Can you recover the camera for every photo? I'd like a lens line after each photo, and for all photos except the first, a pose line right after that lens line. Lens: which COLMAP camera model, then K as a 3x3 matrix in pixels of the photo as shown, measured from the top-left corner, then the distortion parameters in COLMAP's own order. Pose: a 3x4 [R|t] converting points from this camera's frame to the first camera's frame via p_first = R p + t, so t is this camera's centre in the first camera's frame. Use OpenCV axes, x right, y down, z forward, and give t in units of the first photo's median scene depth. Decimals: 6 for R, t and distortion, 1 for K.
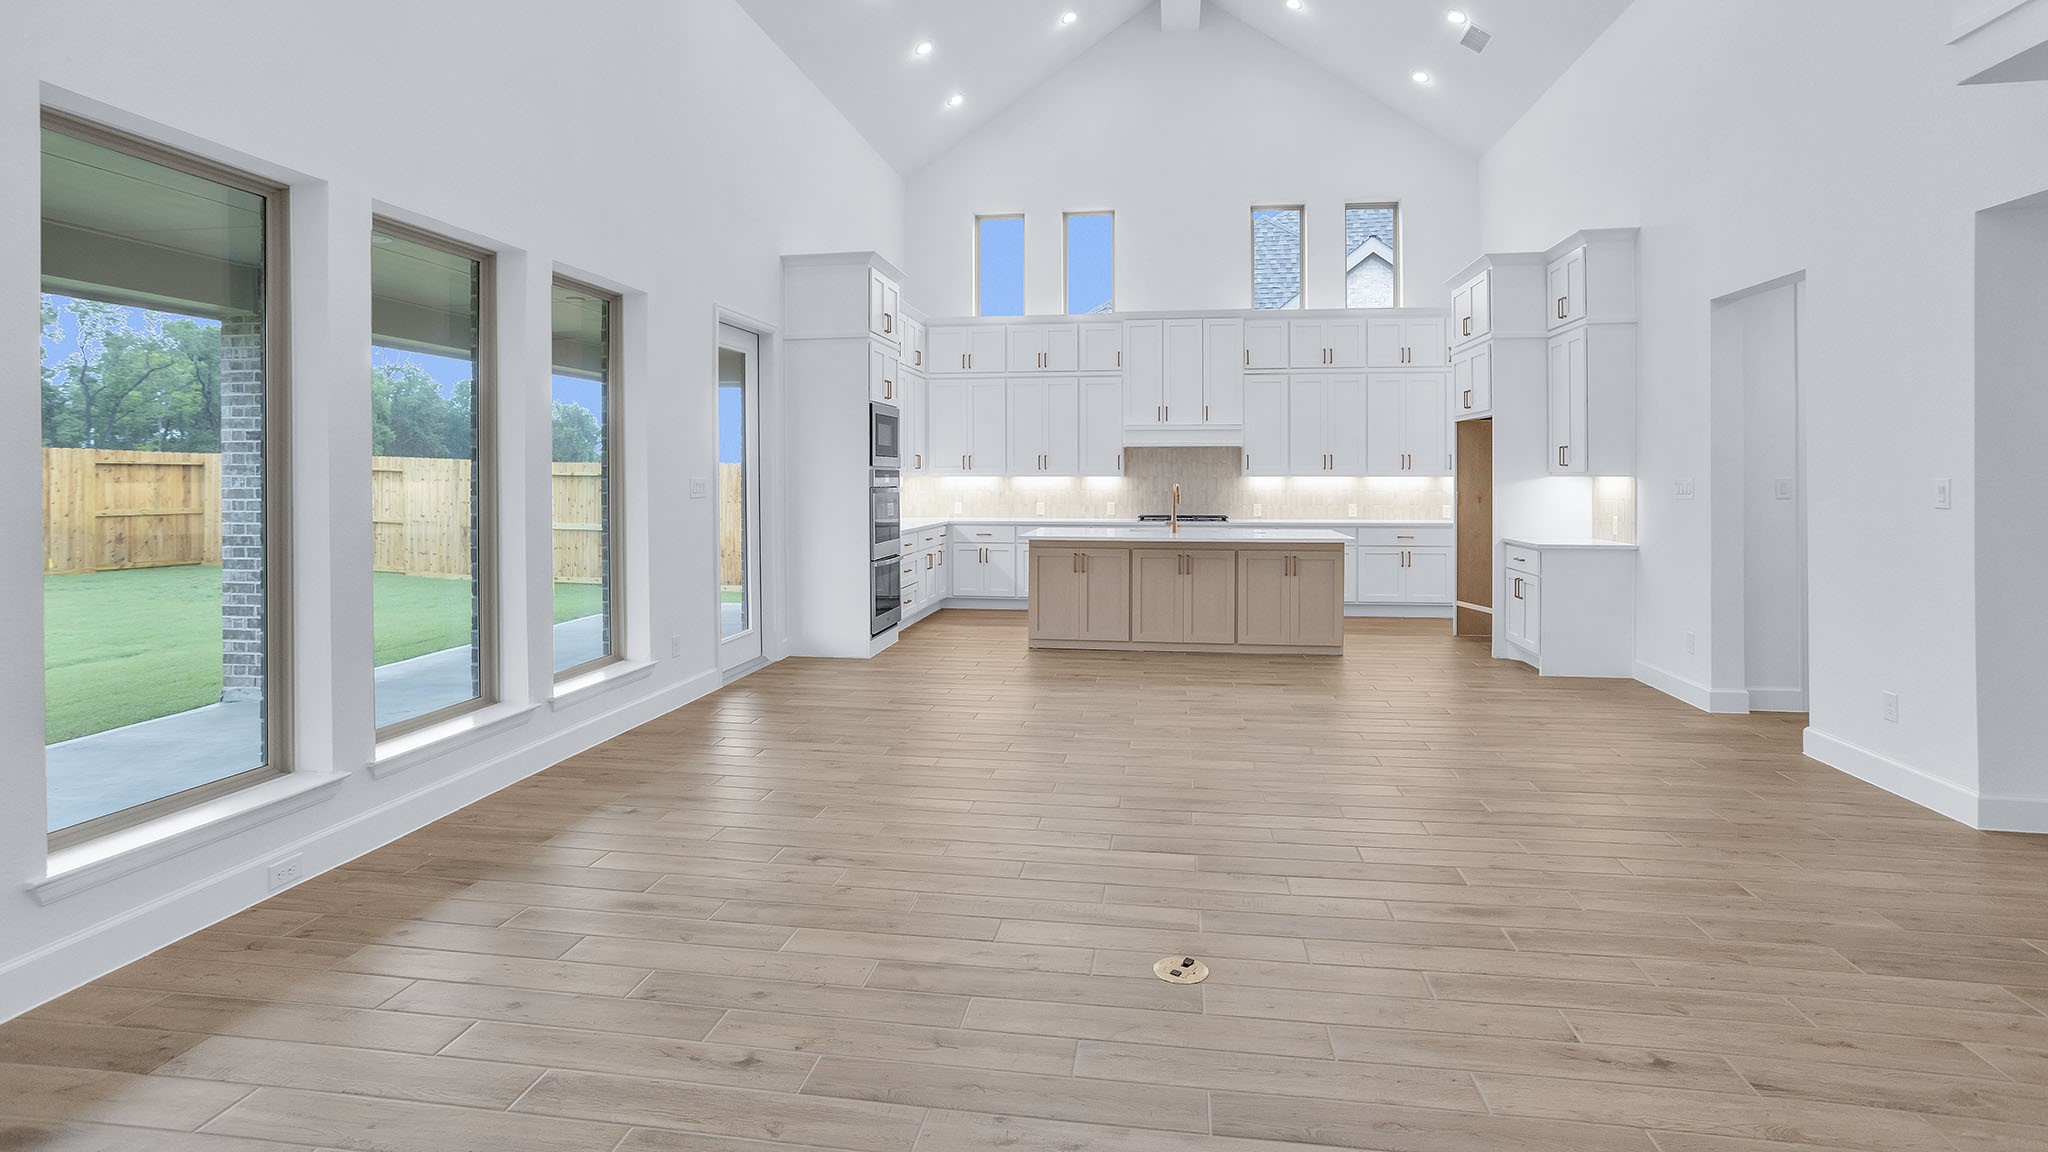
lens RADIAL K [[974.3, 0, 1013.8], [0, 974.3, 474.9], [0, 0, 1]] dist [-0.053838, 0.031684]
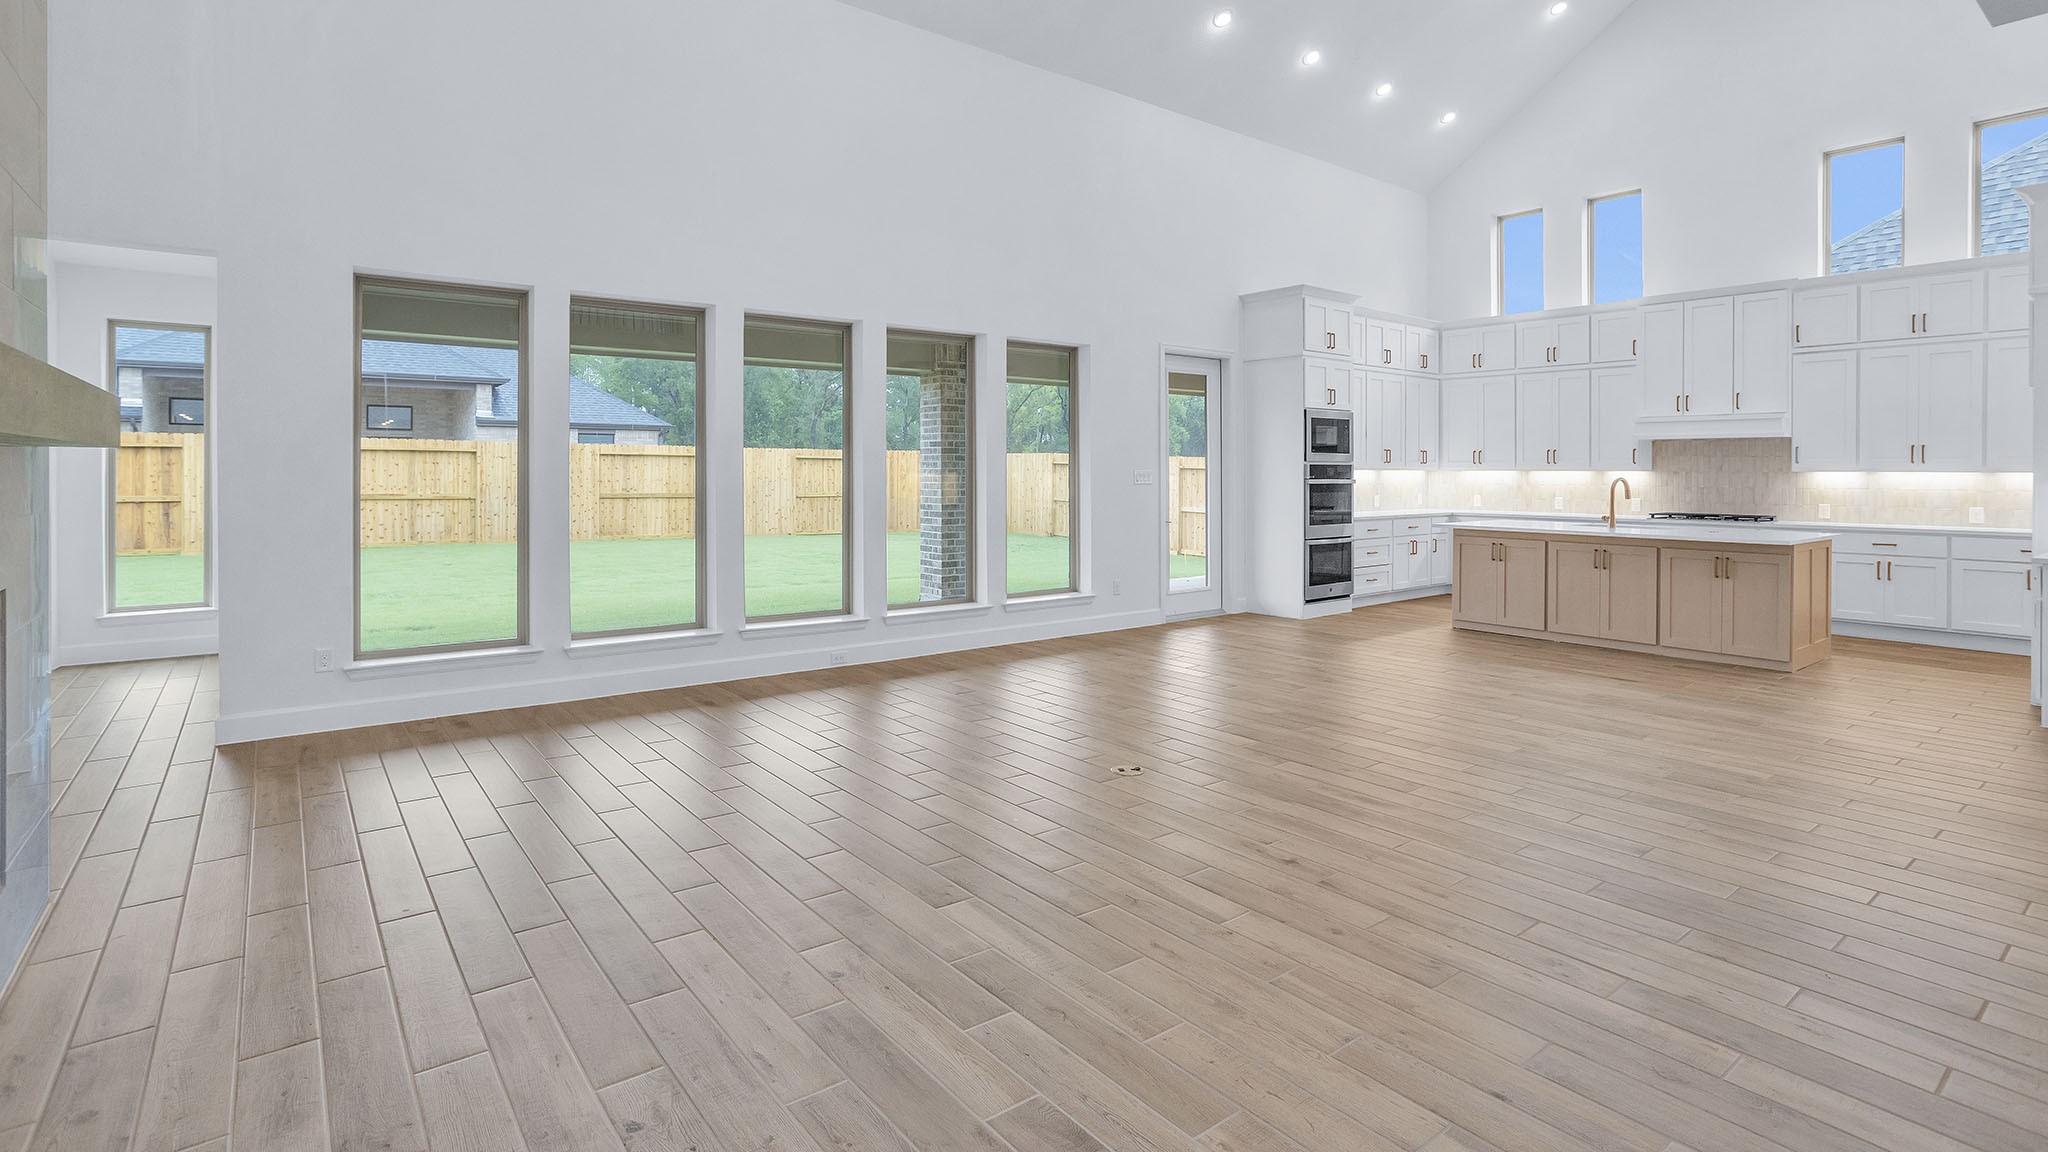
lens RADIAL K [[961.2, 0, 1032.2], [0, 961.2, 479.6], [0, 0, 1]] dist [-0.053953, 0.031348]
pose [[0.738003, 0.009290, -0.674734, 0.376046], [-0.002080, 0.999932, 0.011492, 0.000588], [0.674794, -0.007078, 0.737972, -0.100791]]
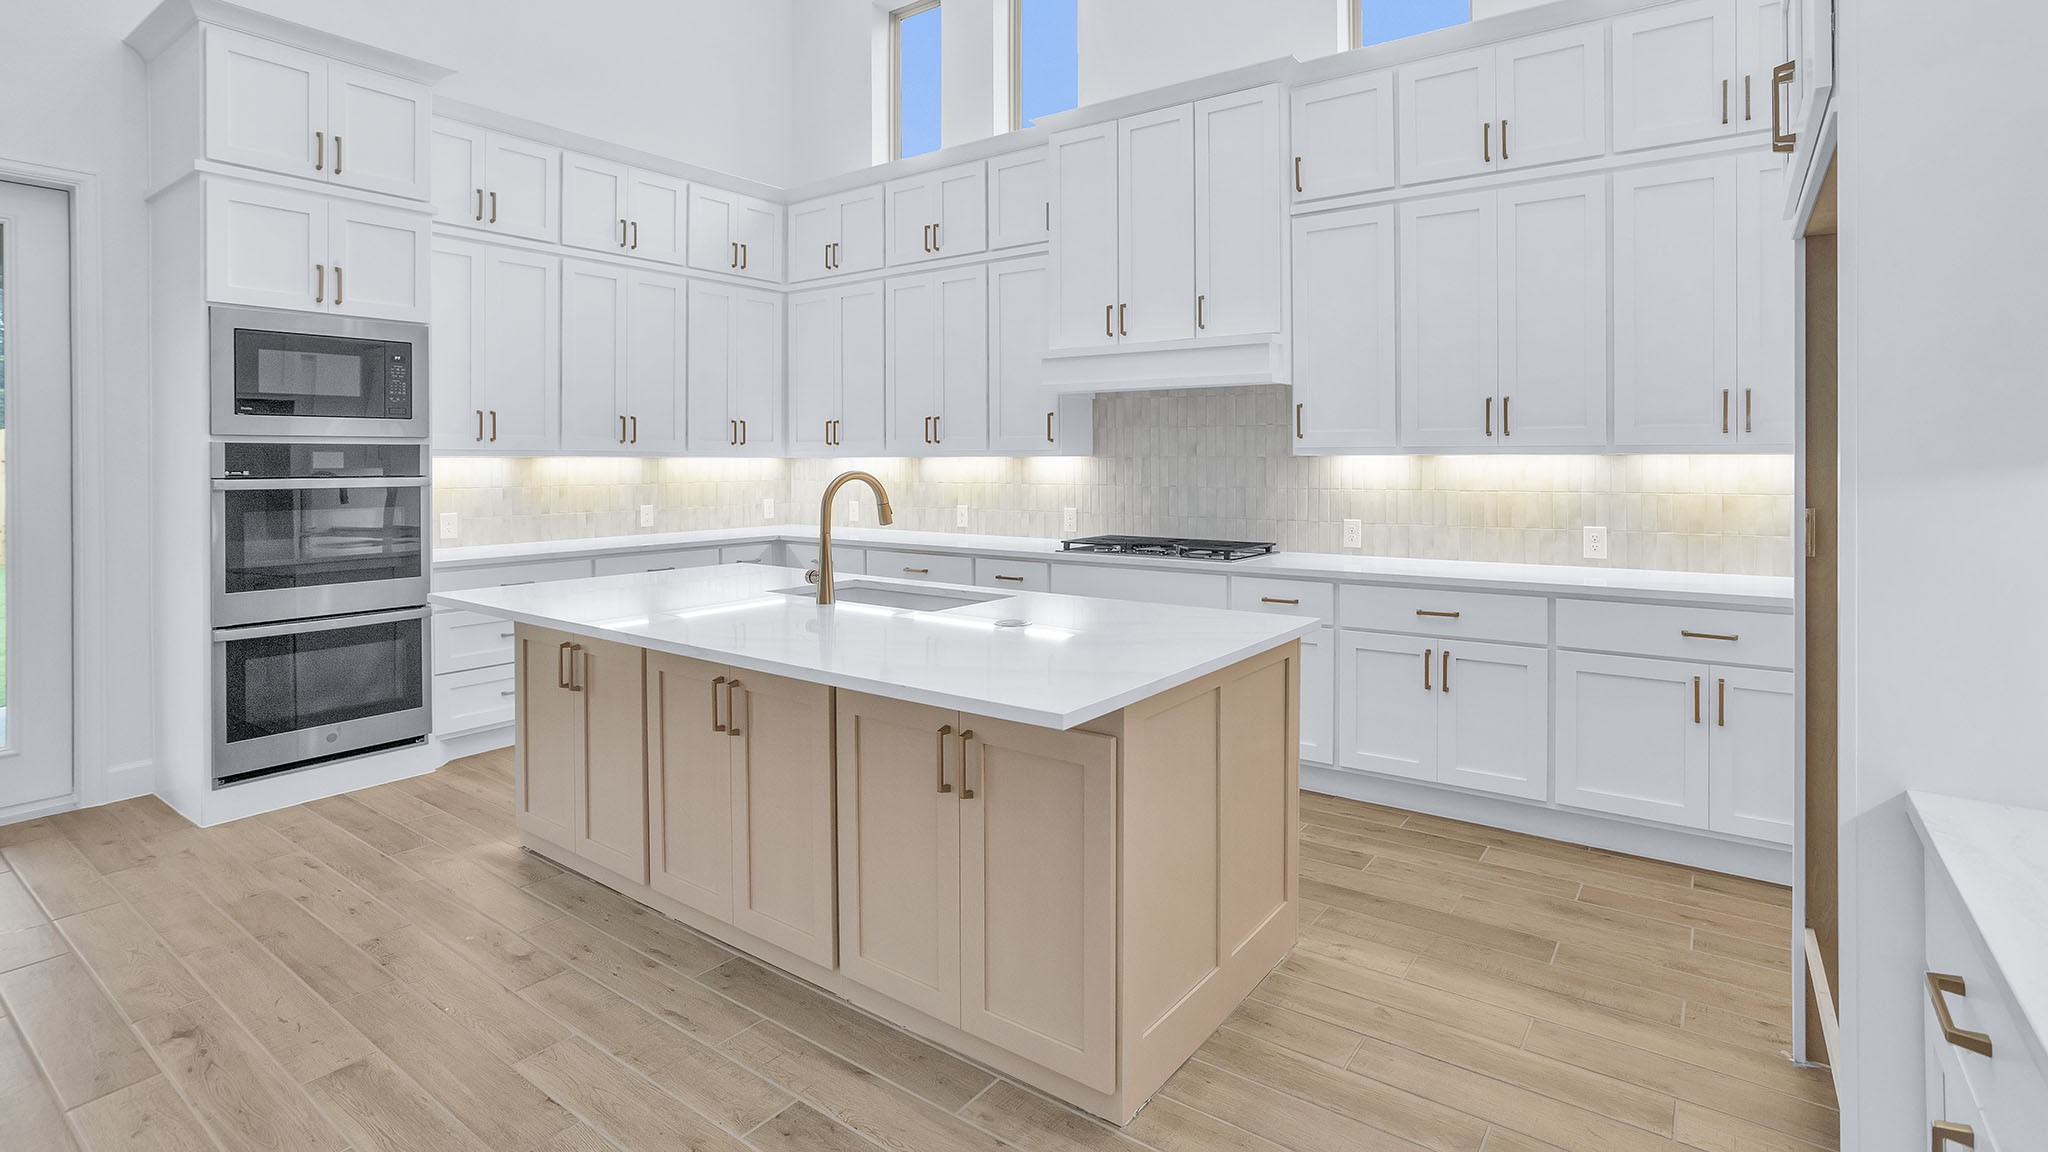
lens RADIAL K [[974.3, 0, 1013.8], [0, 974.3, 474.9], [0, 0, 1]] dist [-0.053838, 0.031684]
pose [[0.889872, 0.006356, -0.456165, 0.400553], [0.002171, 0.999833, 0.018168, 0.002601], [0.456204, -0.017157, 0.889710, 0.700257]]
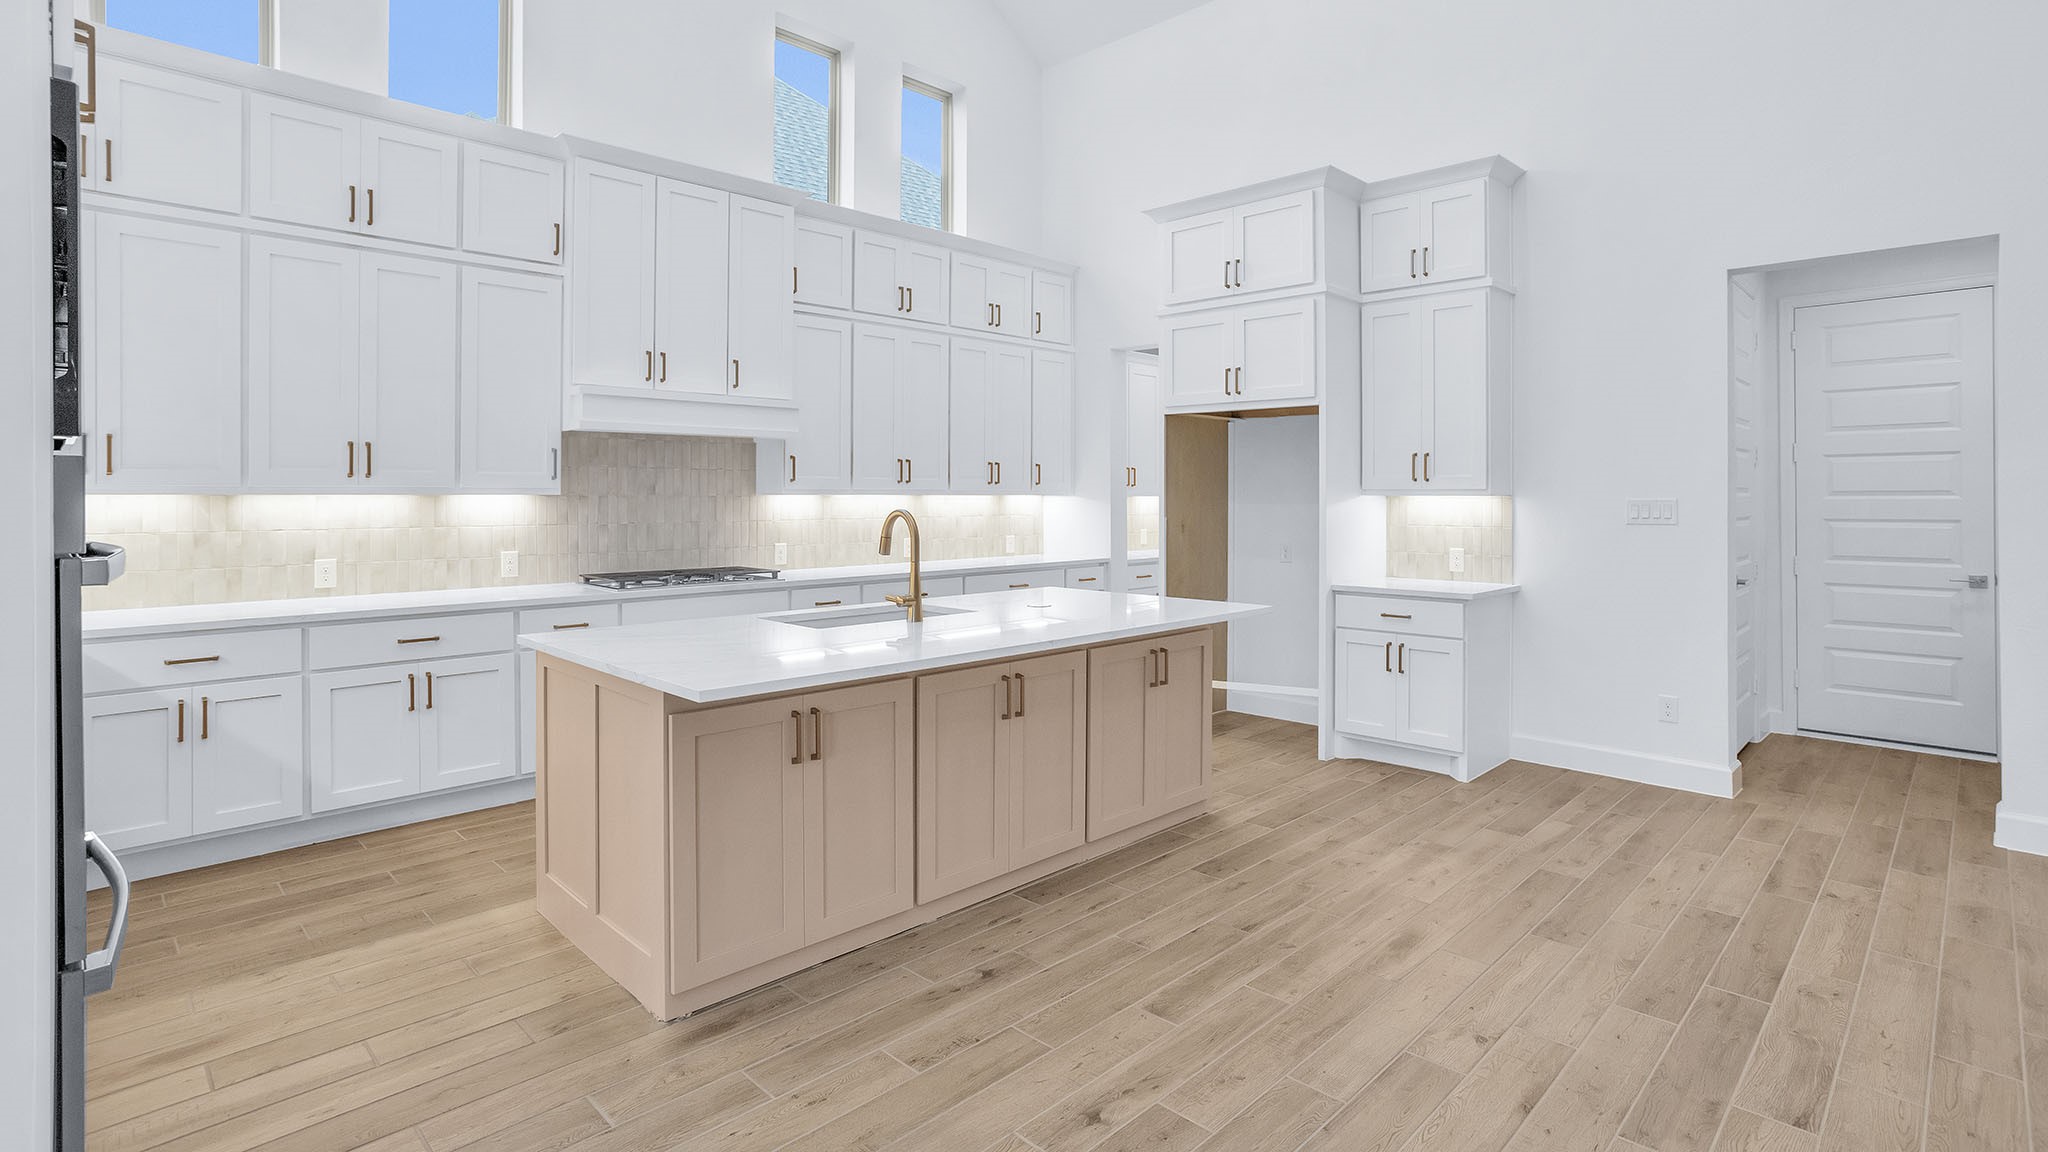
lens RADIAL K [[1007.1, 0, 1023.5], [0, 1007.1, 491.8], [0, 0, 1]] dist [-0.022761, 0.000664]
pose [[0.580122, 0.004418, 0.814518, -0.187356], [-0.000574, 0.999987, -0.005015, 0.003484], [-0.814529, 0.002442, 0.580117, 0.693349]]
